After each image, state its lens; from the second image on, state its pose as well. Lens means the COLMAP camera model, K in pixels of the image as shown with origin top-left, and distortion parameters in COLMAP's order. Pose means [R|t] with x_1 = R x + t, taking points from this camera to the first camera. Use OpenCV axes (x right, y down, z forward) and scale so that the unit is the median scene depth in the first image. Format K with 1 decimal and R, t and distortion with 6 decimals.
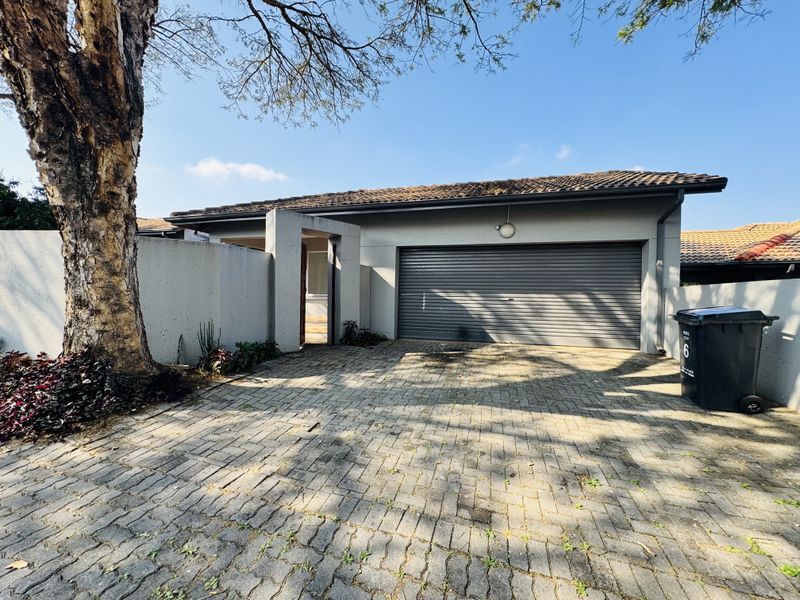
lens RADIAL K [[318.0, 0, 398.8], [0, 318.0, 299.2], [0, 0, 1]] dist [-0.001886, 0.000707]
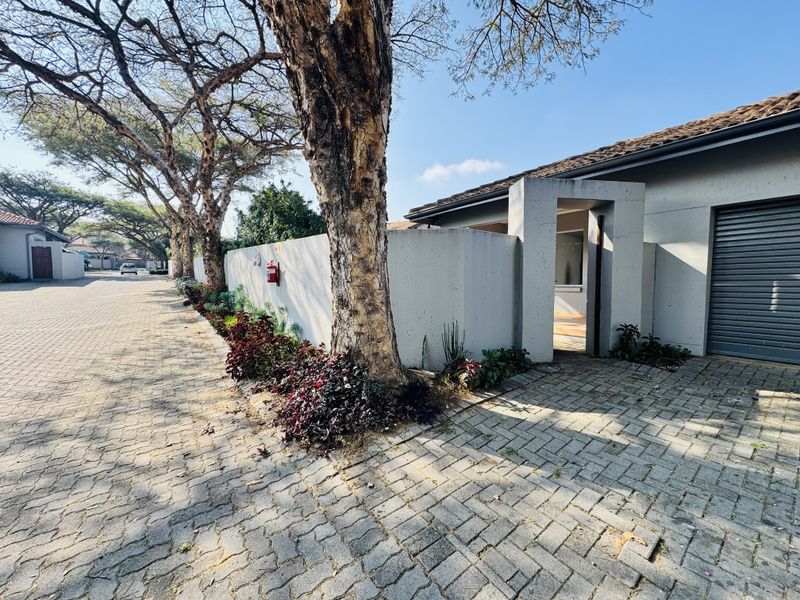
lens RADIAL K [[318.0, 0, 401.9], [0, 318.0, 298.3], [0, 0, 1]] dist [-0.001886, 0.000707]
pose [[0.806293, 0.010993, -0.591415, -0.247599], [0.007954, 0.999535, 0.029422, -0.023696], [0.591463, -0.028427, 0.805831, 0.284342]]
